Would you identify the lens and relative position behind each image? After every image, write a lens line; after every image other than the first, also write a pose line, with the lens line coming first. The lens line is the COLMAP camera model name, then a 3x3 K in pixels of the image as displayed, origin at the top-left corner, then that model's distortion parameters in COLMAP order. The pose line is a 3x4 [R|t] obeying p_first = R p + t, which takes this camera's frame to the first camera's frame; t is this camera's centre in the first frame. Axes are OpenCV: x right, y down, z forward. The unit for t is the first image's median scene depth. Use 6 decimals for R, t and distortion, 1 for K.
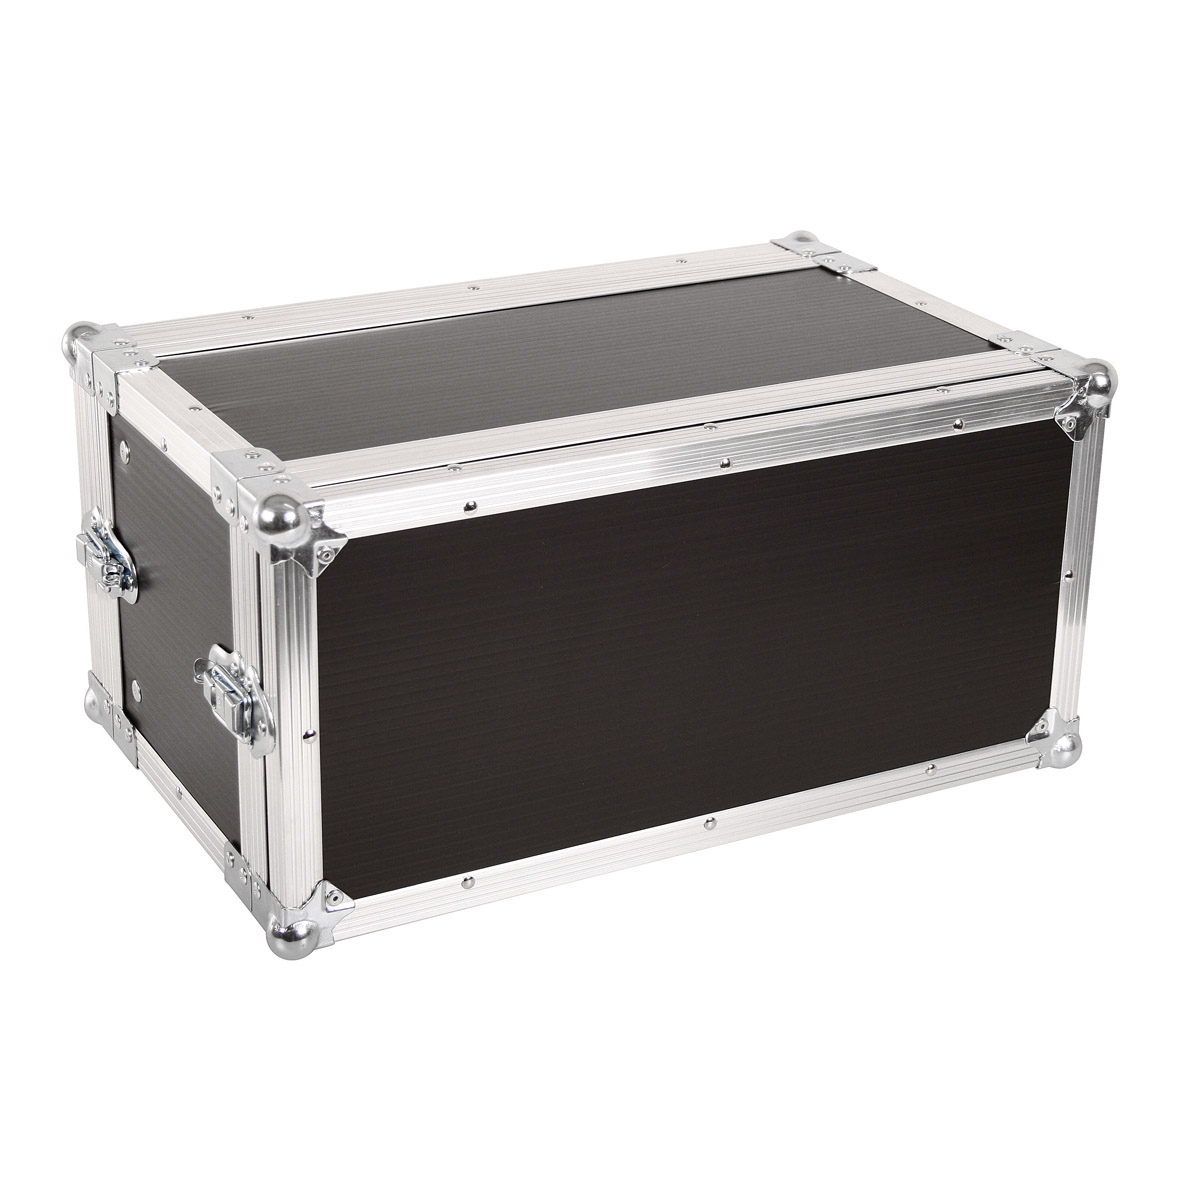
lens RADIAL K [[2470.9, 0, 600.0], [0, 2470.9, 600.0], [0, 0, 1]] dist [-0.057696, -0.093233]
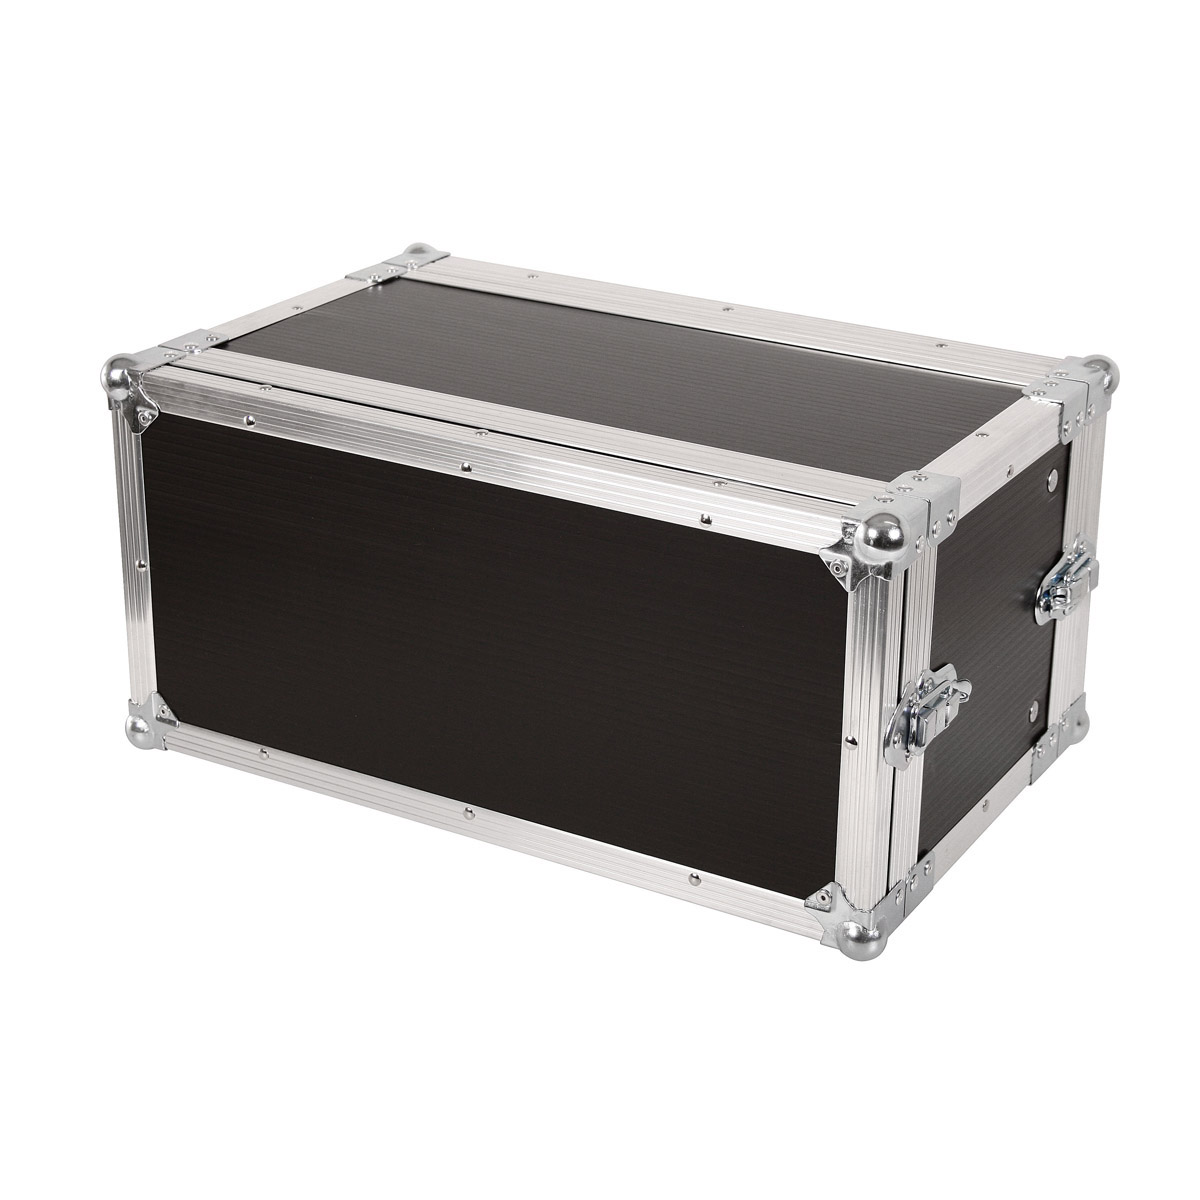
lens RADIAL K [[2468.8, 0, 704.1], [0, 2468.8, 657.7], [0, 0, 1]] dist [0.033602, 0.057745]
pose [[0.540630, 0.330269, -0.773719, 0.825281], [-0.338295, 0.927425, 0.159499, -0.159242], [0.770244, 0.175515, 0.613122, 0.399302]]
